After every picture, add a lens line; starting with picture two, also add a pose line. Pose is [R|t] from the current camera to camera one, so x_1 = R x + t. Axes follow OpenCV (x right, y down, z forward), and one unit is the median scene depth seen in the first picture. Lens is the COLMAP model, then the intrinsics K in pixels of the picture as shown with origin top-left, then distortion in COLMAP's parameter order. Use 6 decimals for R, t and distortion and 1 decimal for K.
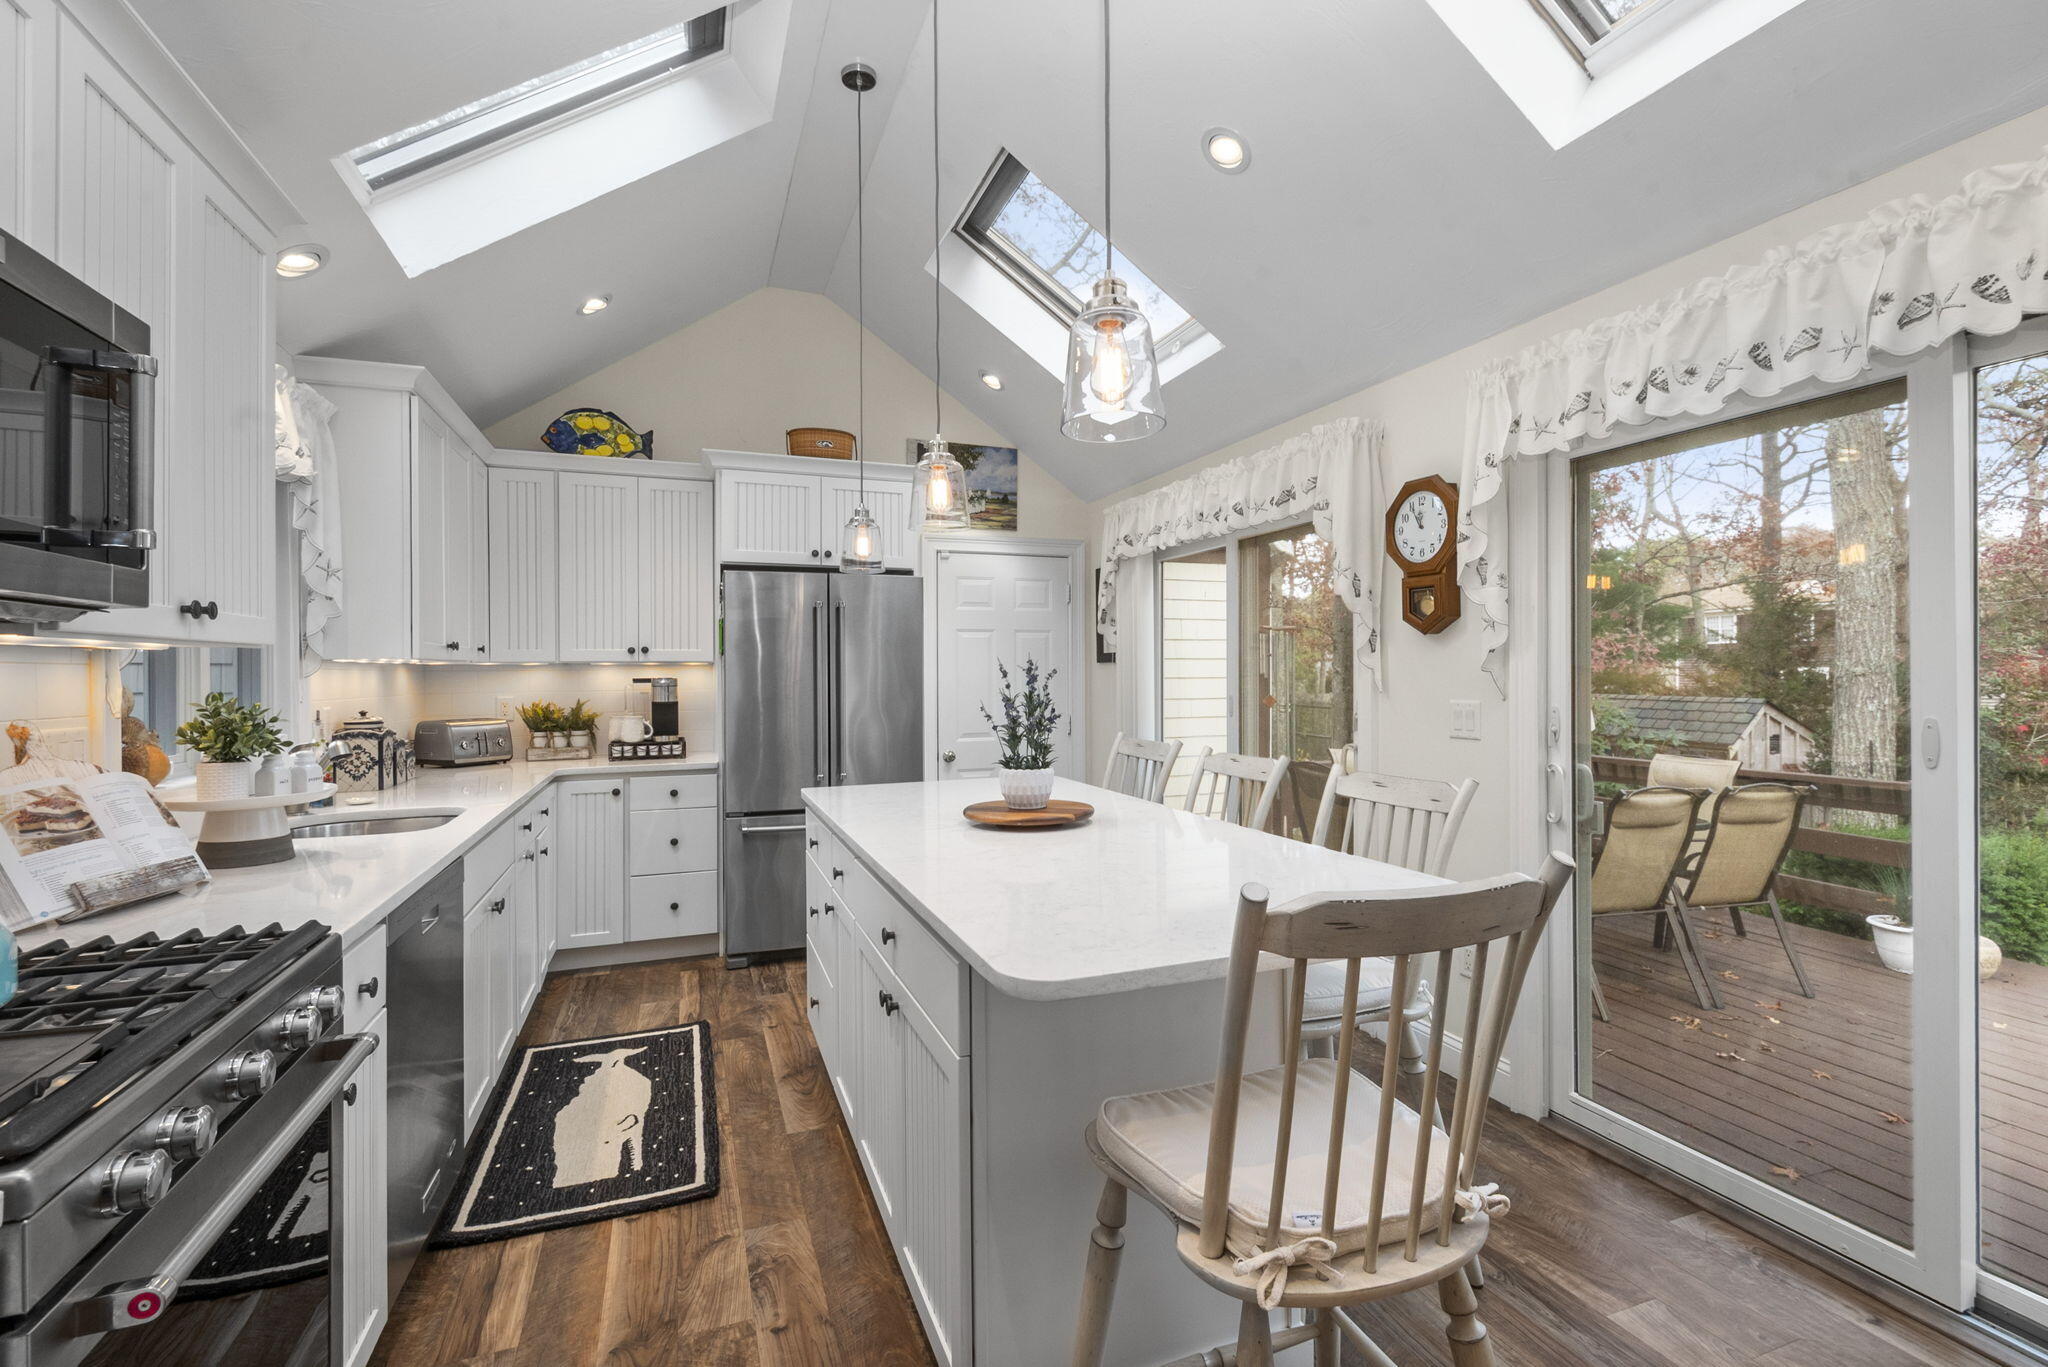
lens RADIAL K [[932.5, 0, 1032.3], [0, 932.5, 672.4], [0, 0, 1]] dist [0.003612, -0.003476]
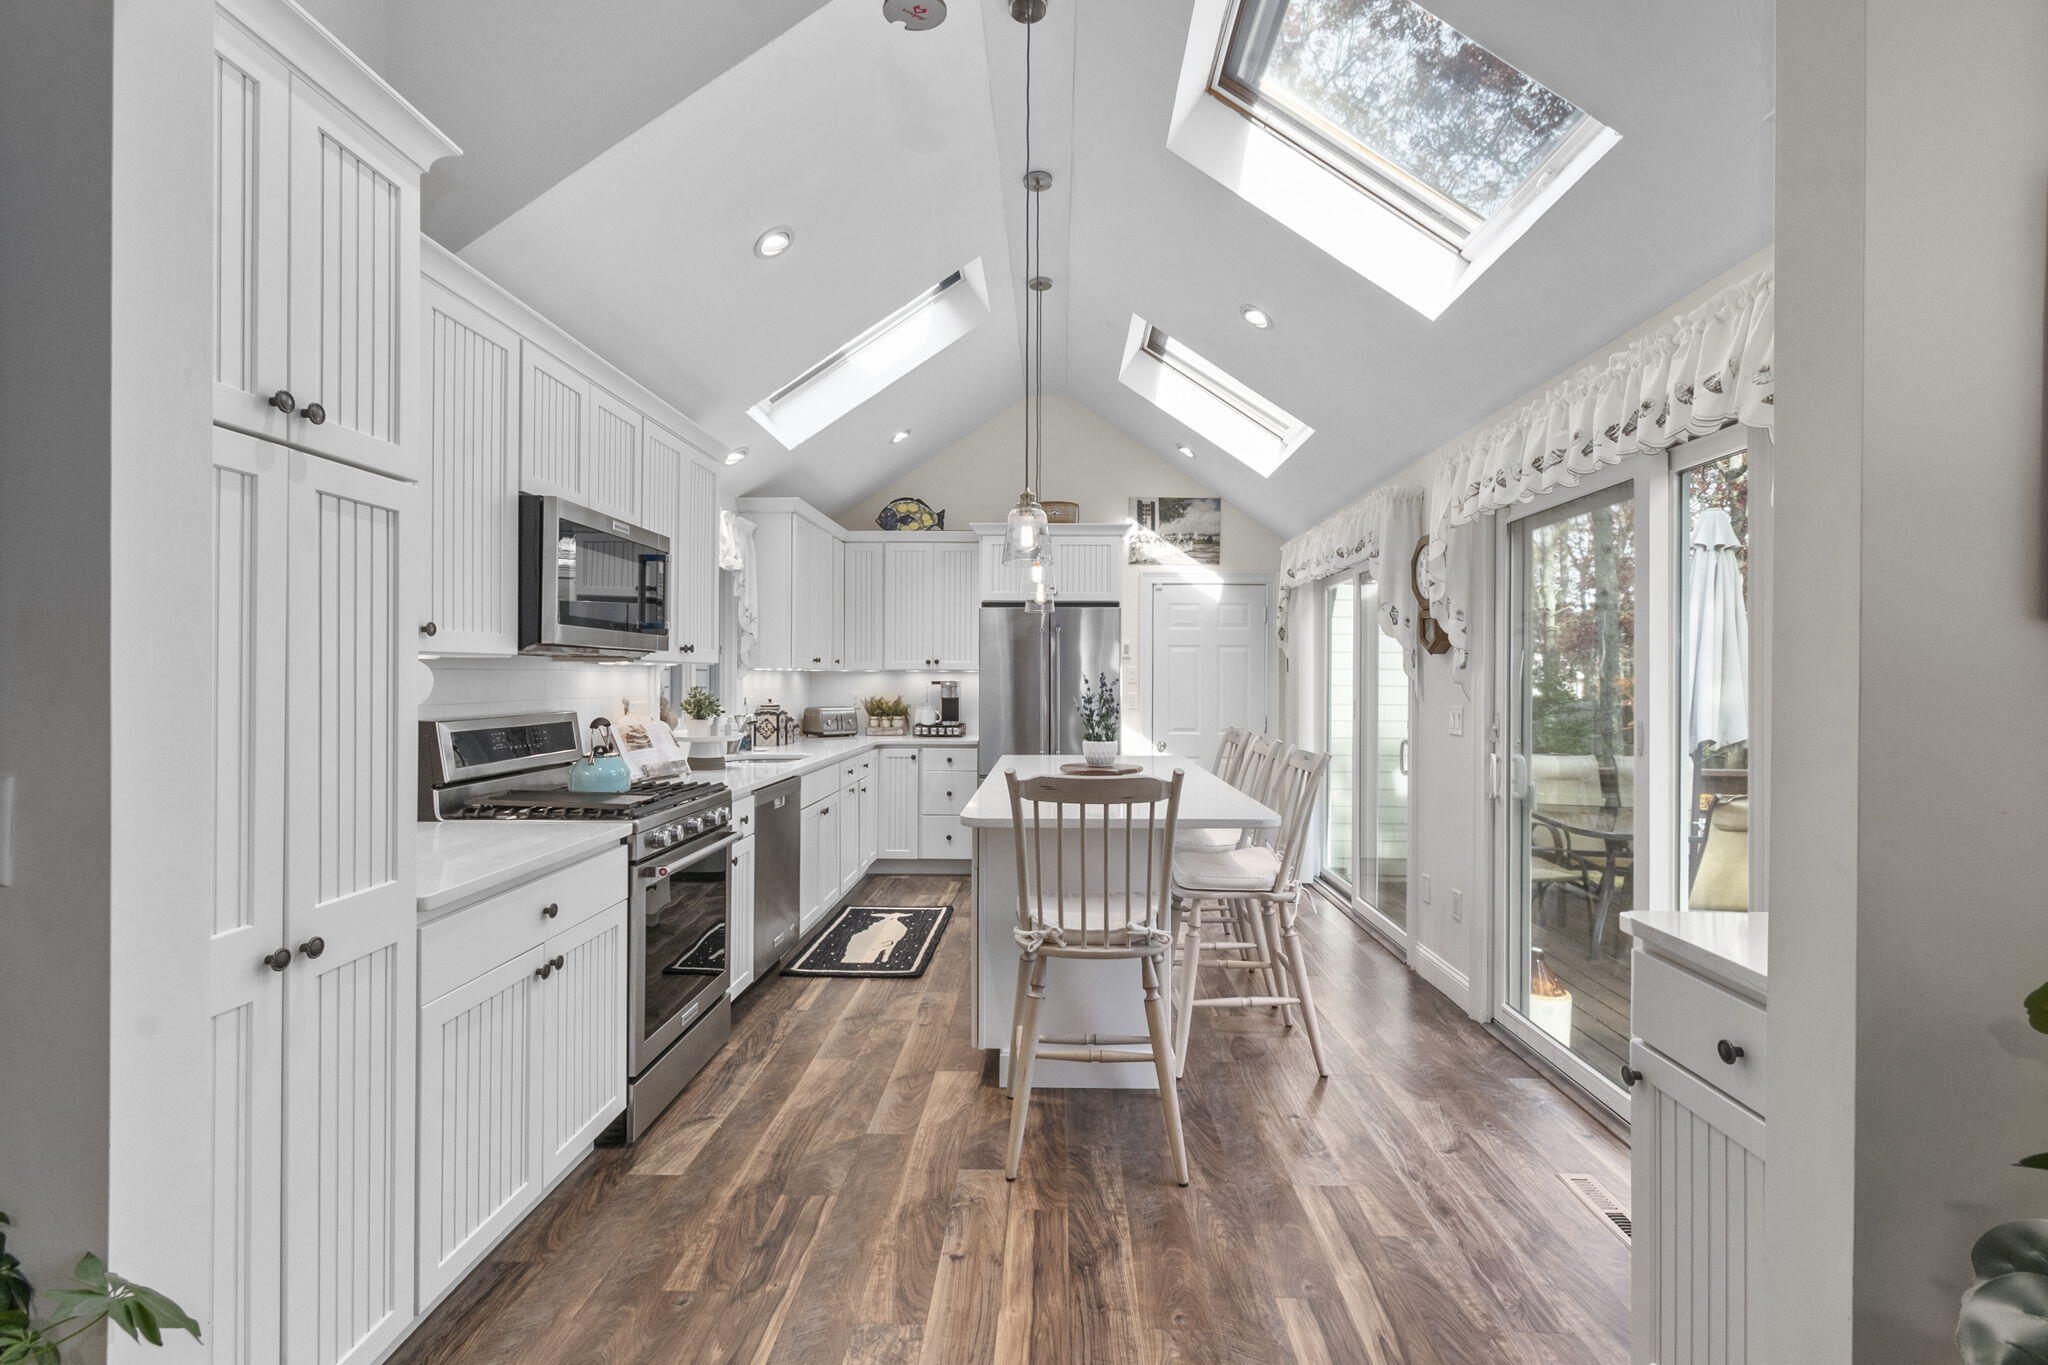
lens RADIAL K [[932.5, 0, 1024.9], [0, 932.5, 676.8], [0, 0, 1]] dist [0.003612, -0.003476]
pose [[0.920858, 0.009470, -0.389782, 0.393747], [-0.009637, 0.999952, 0.001528, -0.006138], [0.389778, 0.002349, 0.920906, -0.404123]]
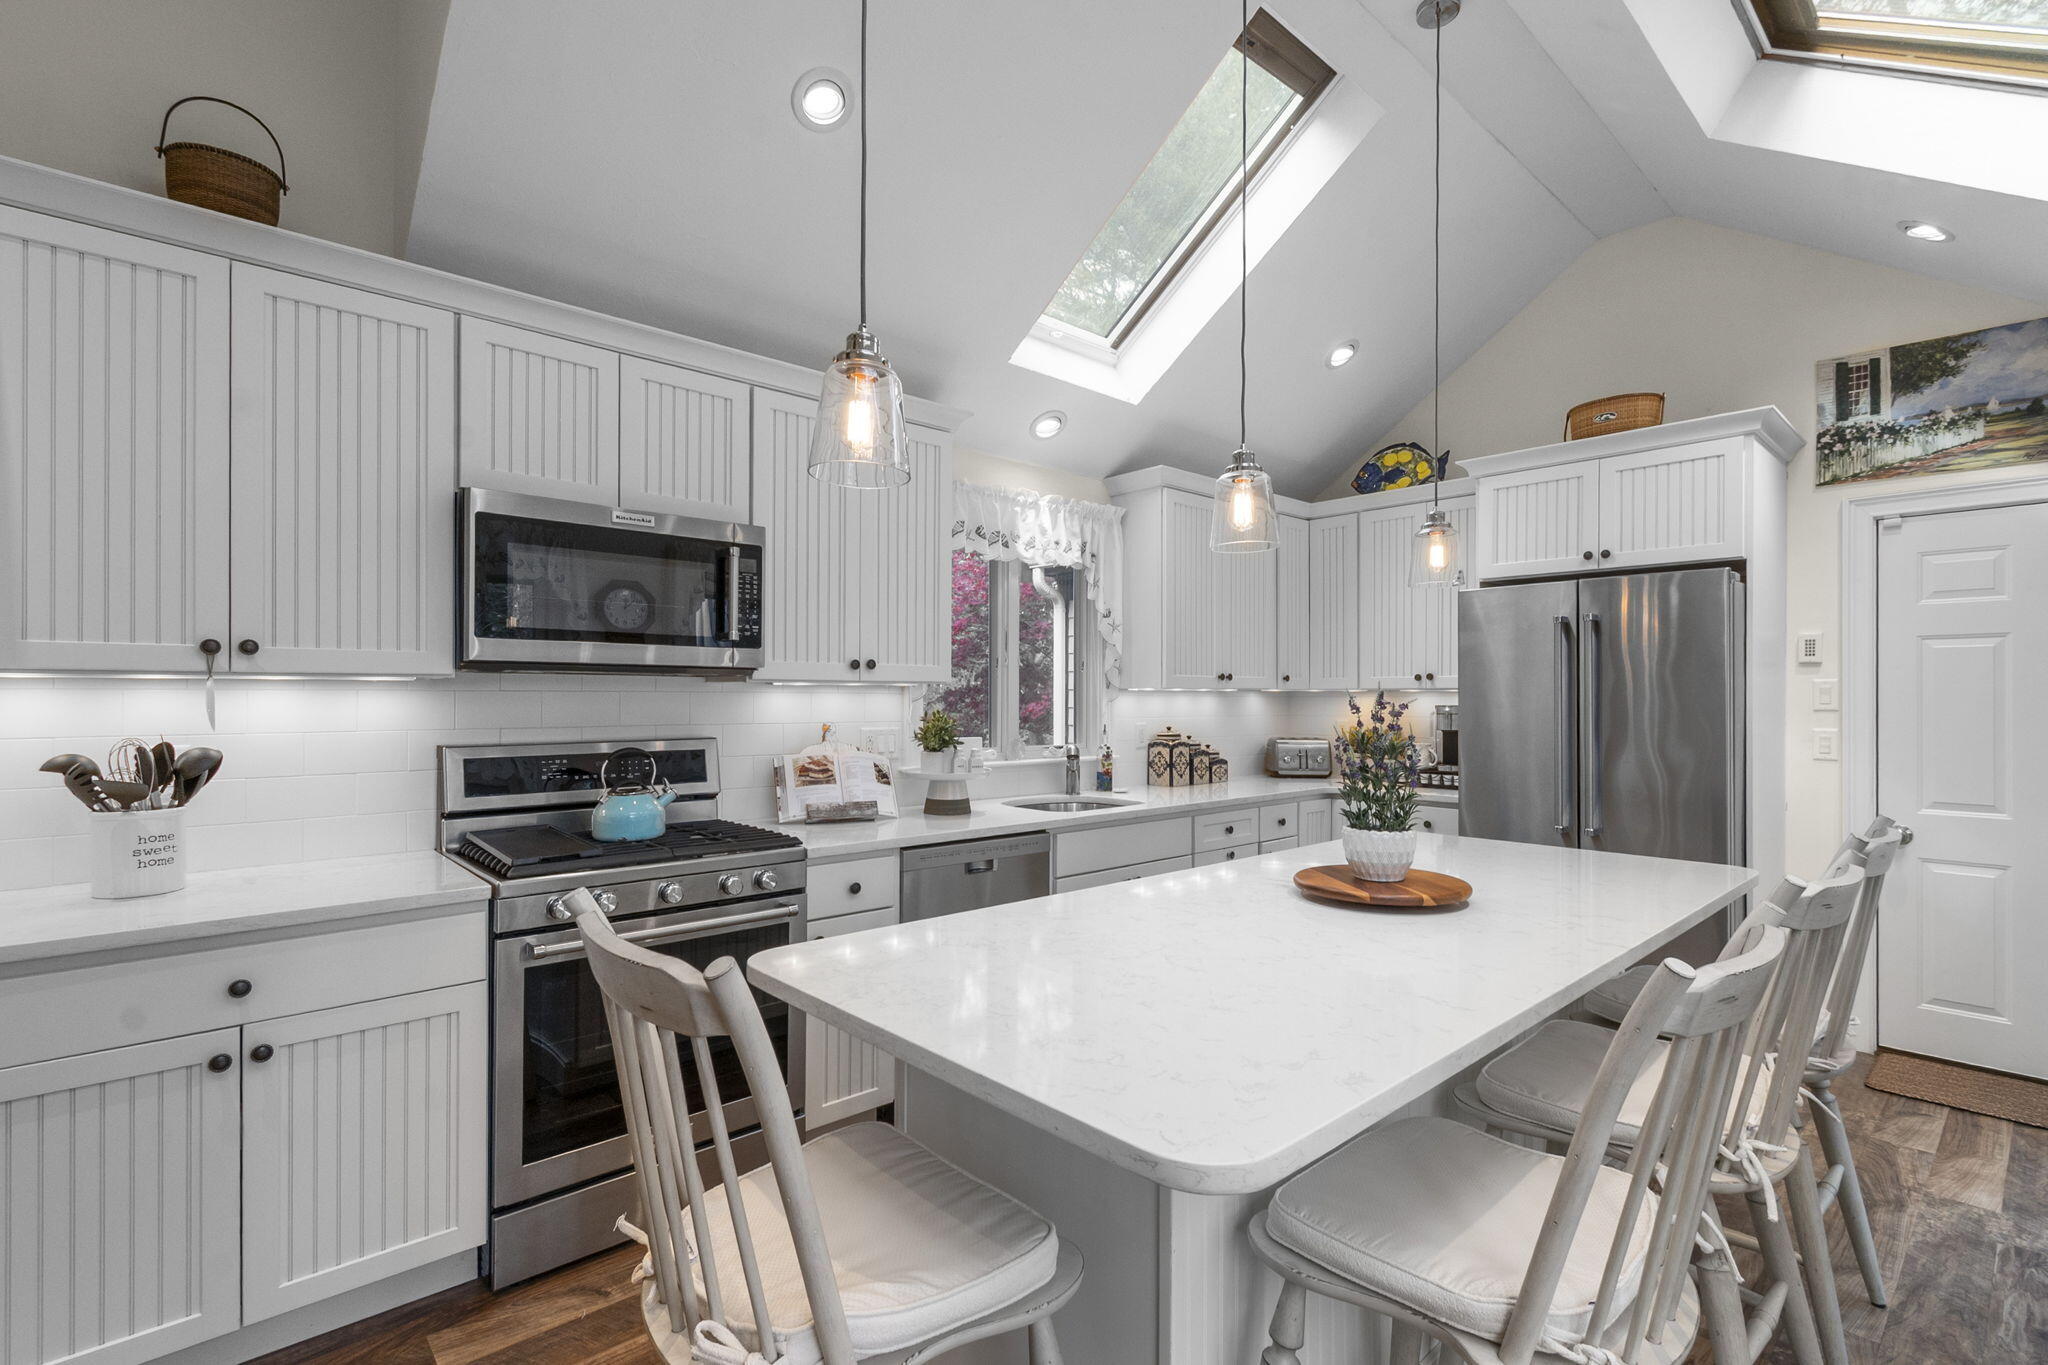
lens RADIAL K [[932.5, 0, 1026.4], [0, 932.5, 692.6], [0, 0, 1]] dist [0.003612, -0.003476]
pose [[0.357284, 0.003791, -0.933988, 0.497340], [-0.005166, 0.999984, 0.002083, -0.010026], [0.933982, 0.004081, 0.357298, 0.352110]]
